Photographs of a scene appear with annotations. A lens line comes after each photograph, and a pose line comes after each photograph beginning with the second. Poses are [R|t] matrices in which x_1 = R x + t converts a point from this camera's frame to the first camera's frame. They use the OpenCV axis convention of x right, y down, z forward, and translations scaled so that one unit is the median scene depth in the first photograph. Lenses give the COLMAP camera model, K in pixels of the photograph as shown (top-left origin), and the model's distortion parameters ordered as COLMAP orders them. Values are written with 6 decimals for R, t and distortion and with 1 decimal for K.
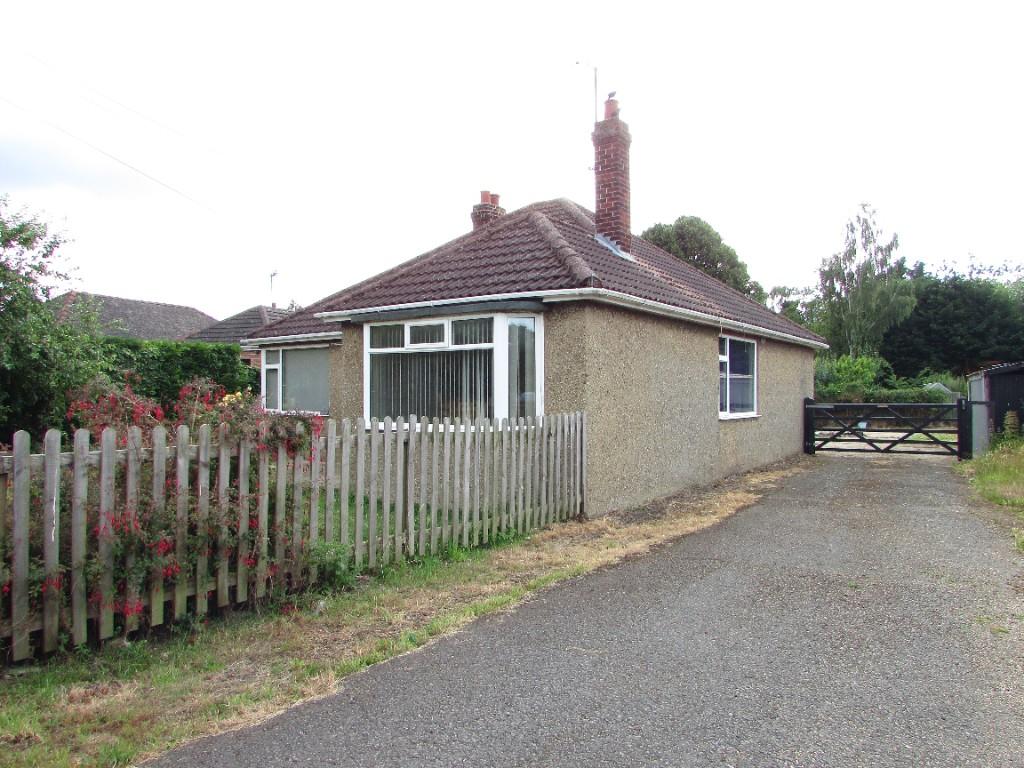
lens RADIAL K [[738.0, 0, 511.2], [0, 738.0, 376.4], [0, 0, 1]] dist [-0.024239, 0.020263]
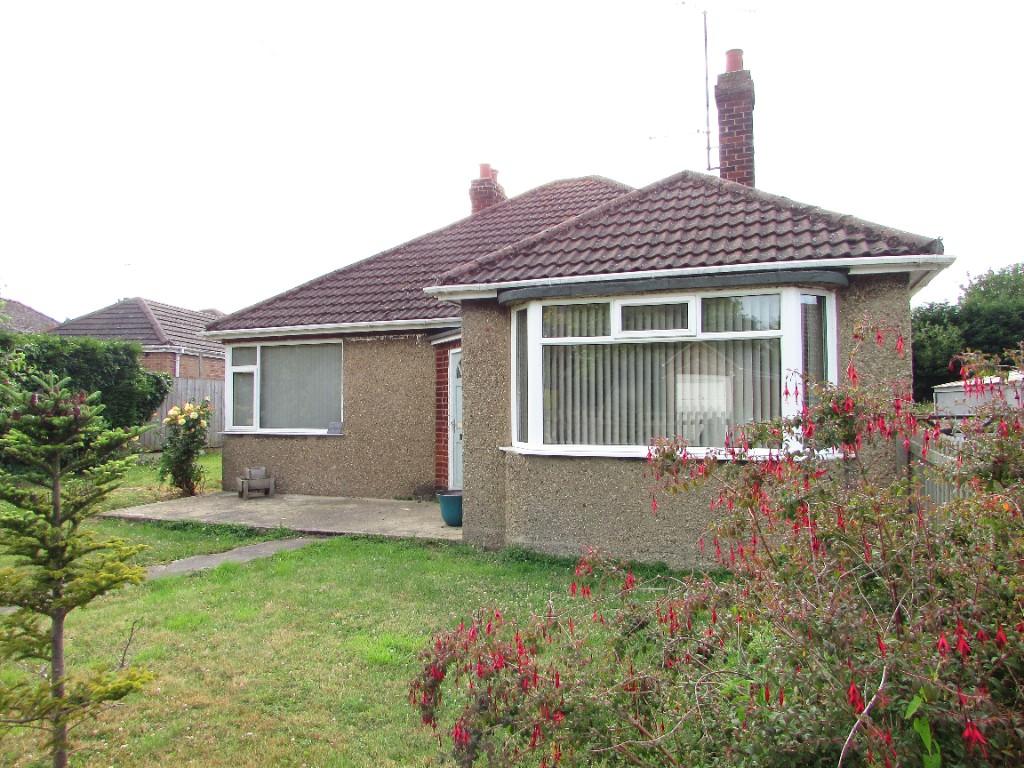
lens RADIAL K [[738.0, 0, 512.9], [0, 738.0, 383.7], [0, 0, 1]] dist [-0.024239, 0.020263]
pose [[0.968418, 0.006023, 0.249260, -0.197026], [-0.003502, 0.999938, -0.010559, 0.006657], [-0.249308, 0.009353, 0.968379, 0.168473]]
